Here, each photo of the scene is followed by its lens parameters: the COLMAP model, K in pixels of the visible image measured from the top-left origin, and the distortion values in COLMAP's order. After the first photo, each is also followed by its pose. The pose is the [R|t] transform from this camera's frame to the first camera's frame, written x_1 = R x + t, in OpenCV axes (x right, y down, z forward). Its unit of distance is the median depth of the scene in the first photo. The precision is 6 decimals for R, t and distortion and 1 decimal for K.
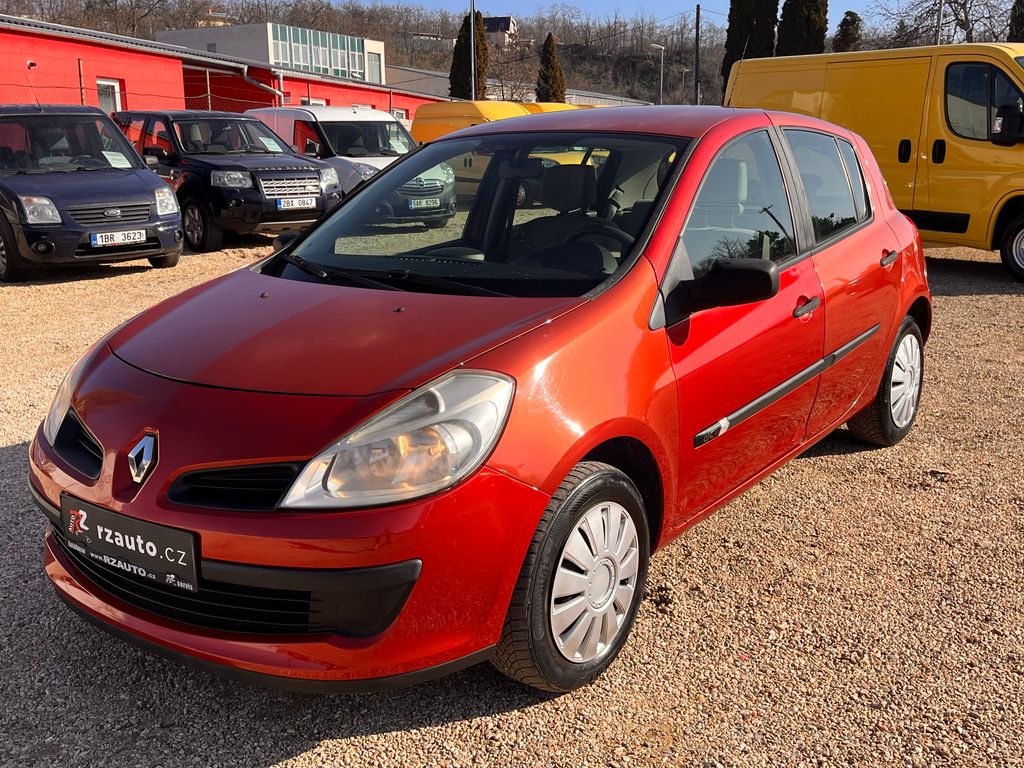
lens RADIAL K [[1035.6, 0, 508.1], [0, 1035.6, 389.4], [0, 0, 1]] dist [0.049967, 0.000000]
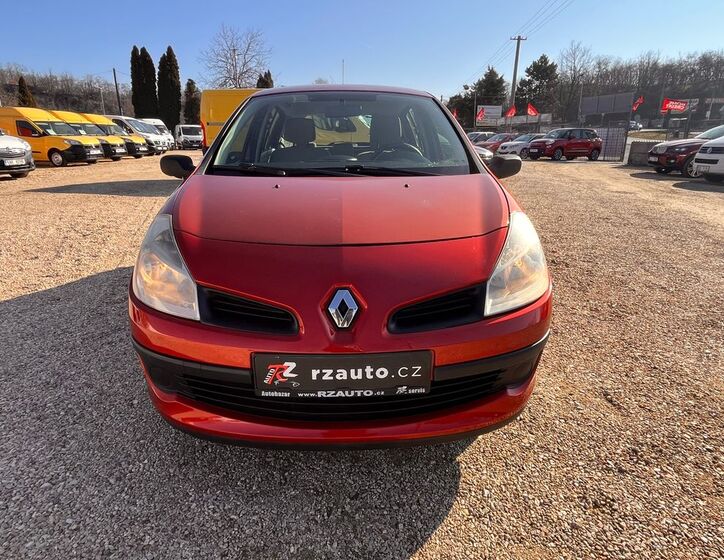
lens RADIAL K [[442.4, 0, 360.3], [0, 442.4, 277.3], [0, 0, 1]] dist [-0.017498, 0.004347]
pose [[0.786023, -0.167141, 0.595174, -0.644342], [0.124476, 0.985829, 0.112458, -0.026018], [-0.605536, -0.014310, 0.795689, 0.567793]]
